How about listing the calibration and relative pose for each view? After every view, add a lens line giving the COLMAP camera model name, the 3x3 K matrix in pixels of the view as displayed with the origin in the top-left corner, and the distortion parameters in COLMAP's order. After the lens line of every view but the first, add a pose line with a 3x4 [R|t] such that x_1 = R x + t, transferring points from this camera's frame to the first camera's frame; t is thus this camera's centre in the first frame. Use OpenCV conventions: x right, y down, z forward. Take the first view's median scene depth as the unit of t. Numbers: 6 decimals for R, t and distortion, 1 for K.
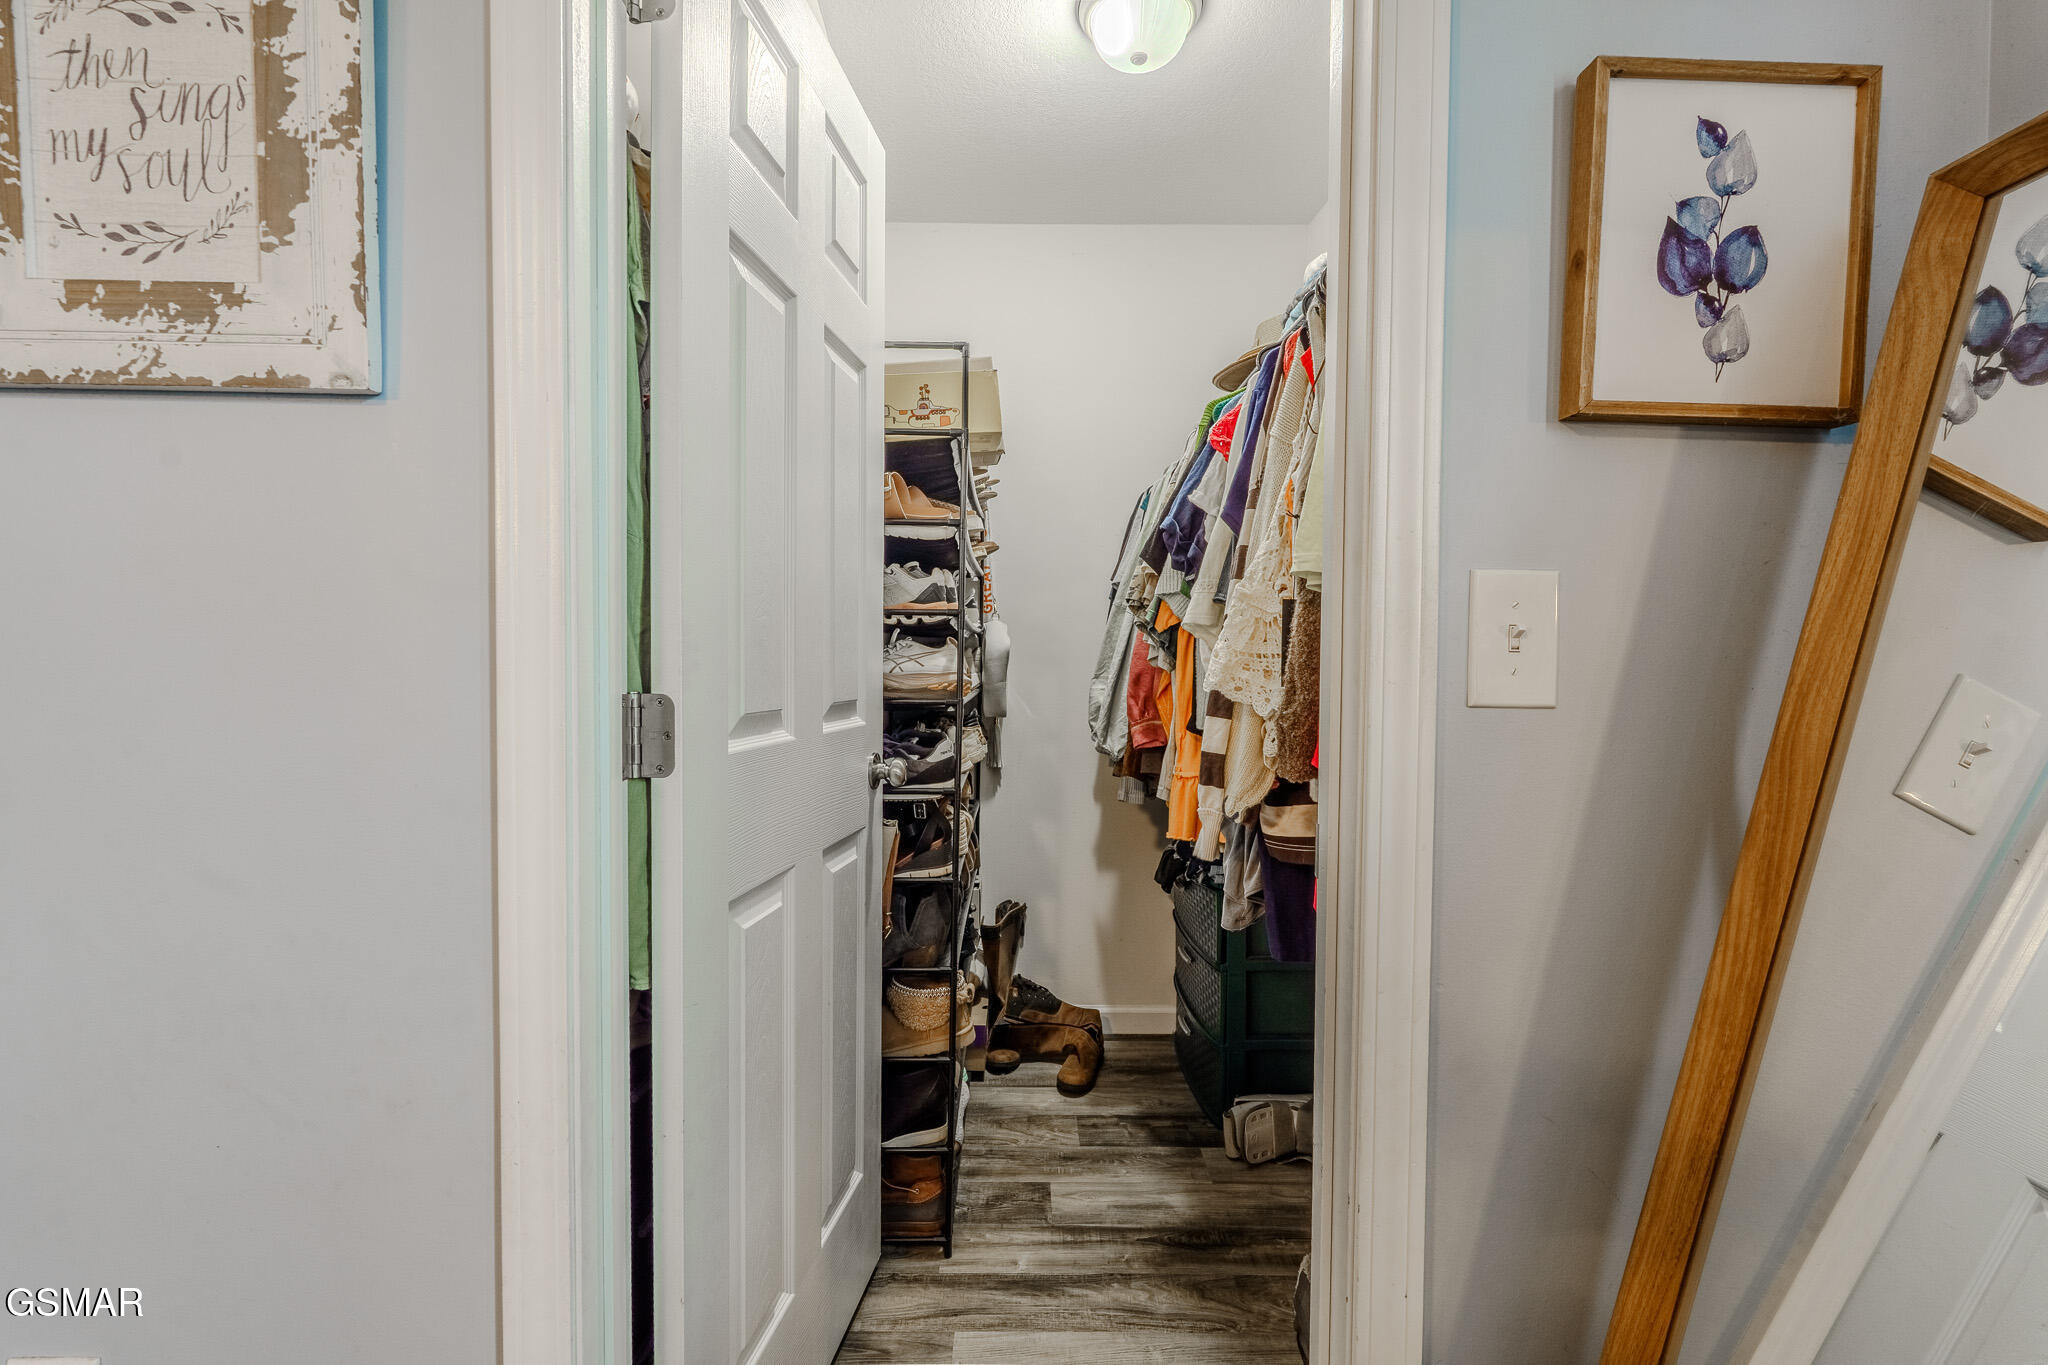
lens RADIAL K [[902.3, 0, 1009.3], [0, 902.3, 694.4], [0, 0, 1]] dist [-0.016894, -0.001504]
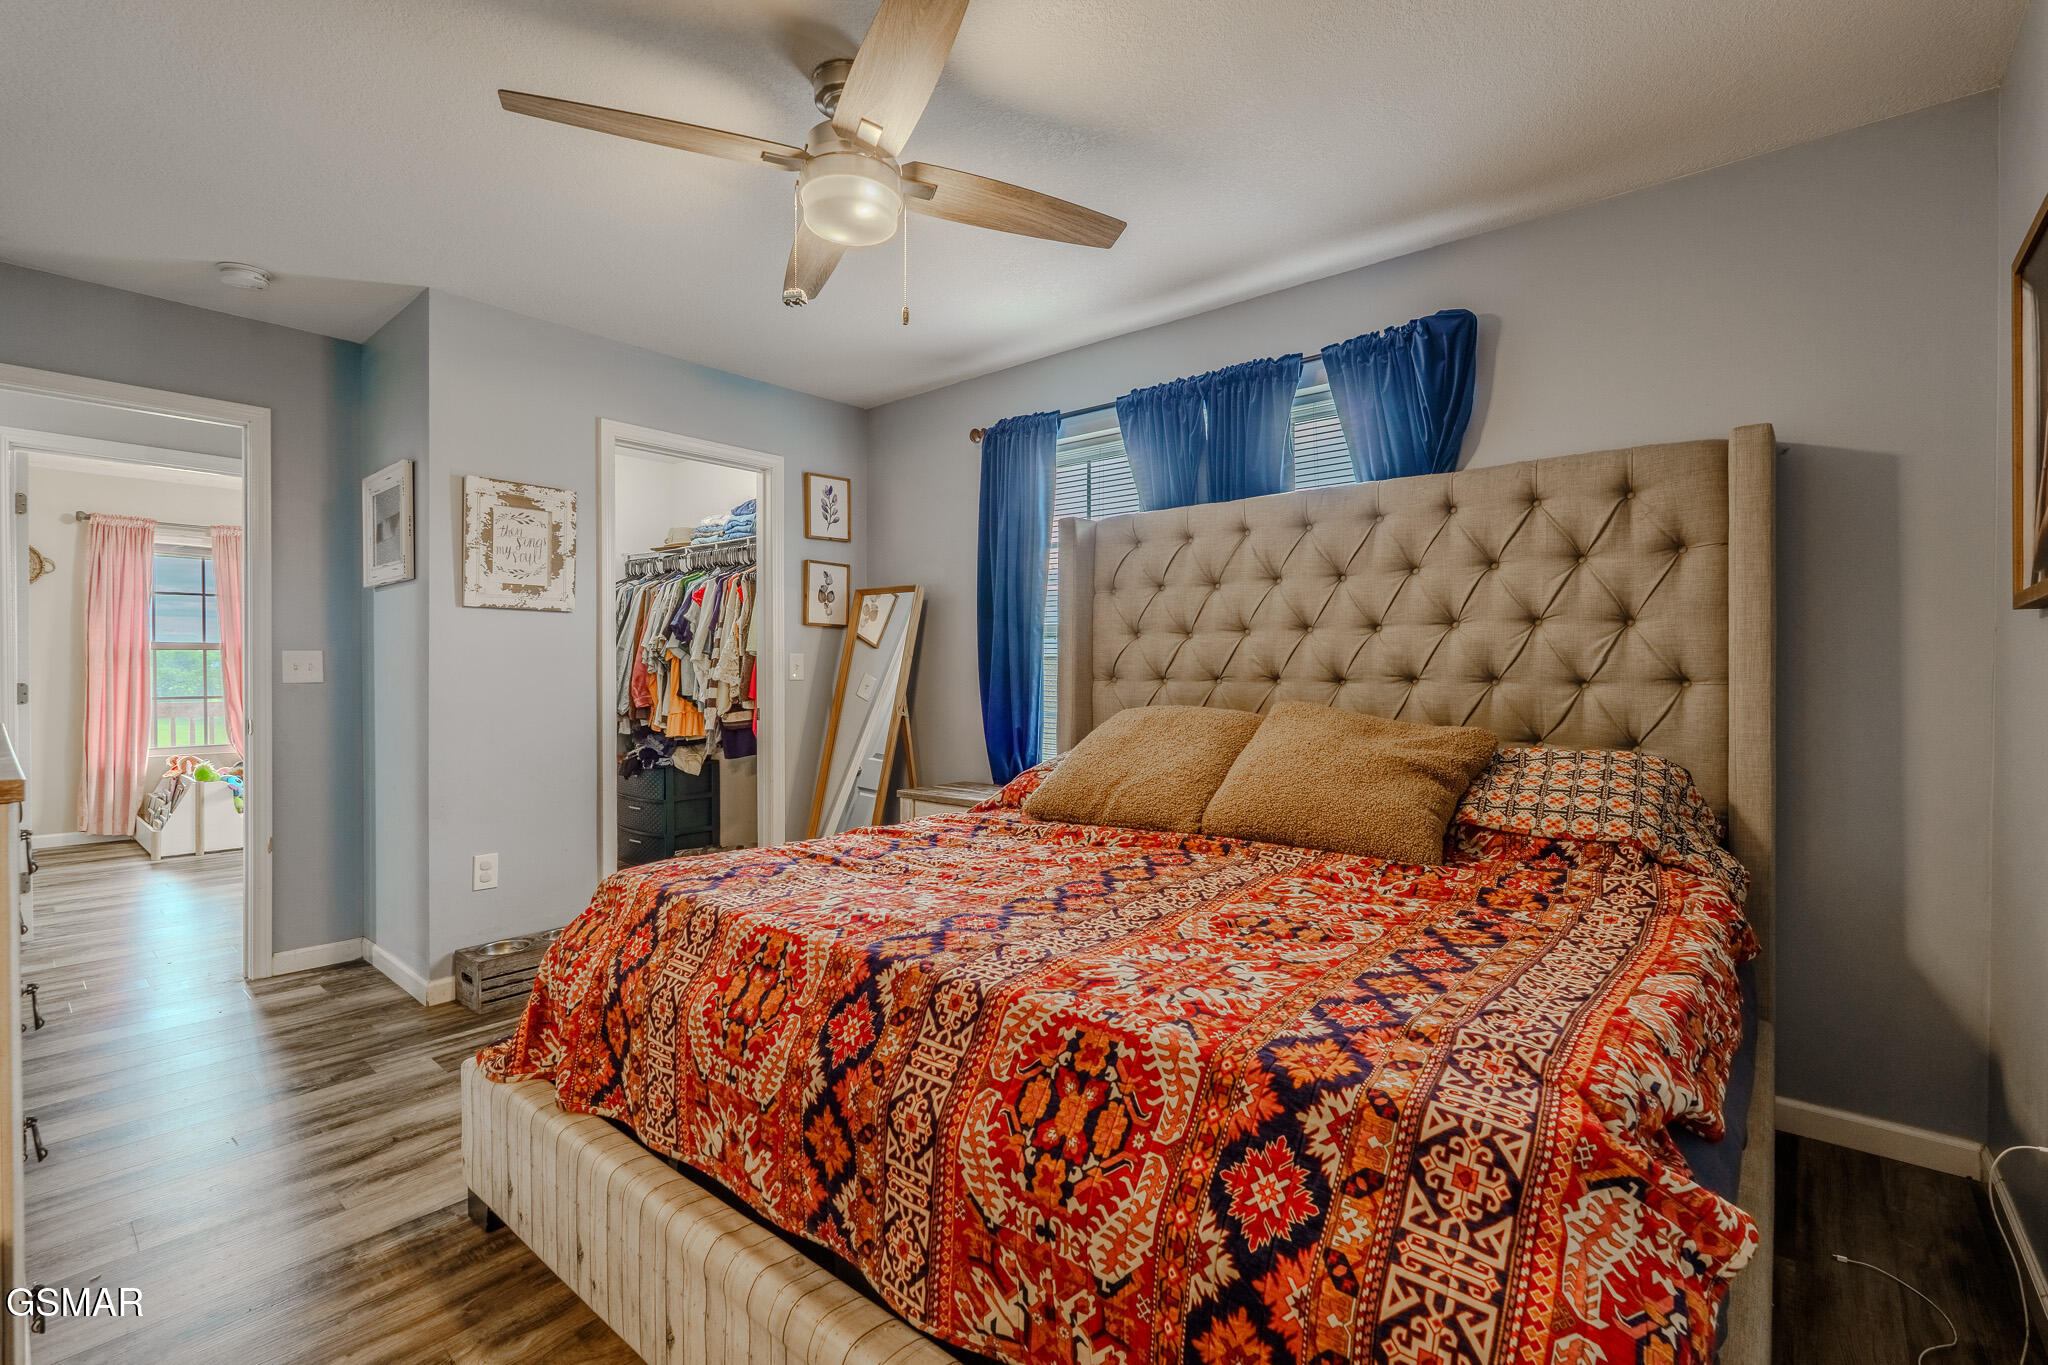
lens RADIAL K [[902.3, 0, 1029.9], [0, 902.3, 677.9], [0, 0, 1]] dist [-0.016894, -0.001504]
pose [[0.646517, -0.018082, 0.762685, -2.651848], [0.036607, 0.999303, -0.007339, 0.094096], [-0.762021, 0.032665, 0.646728, -3.542207]]
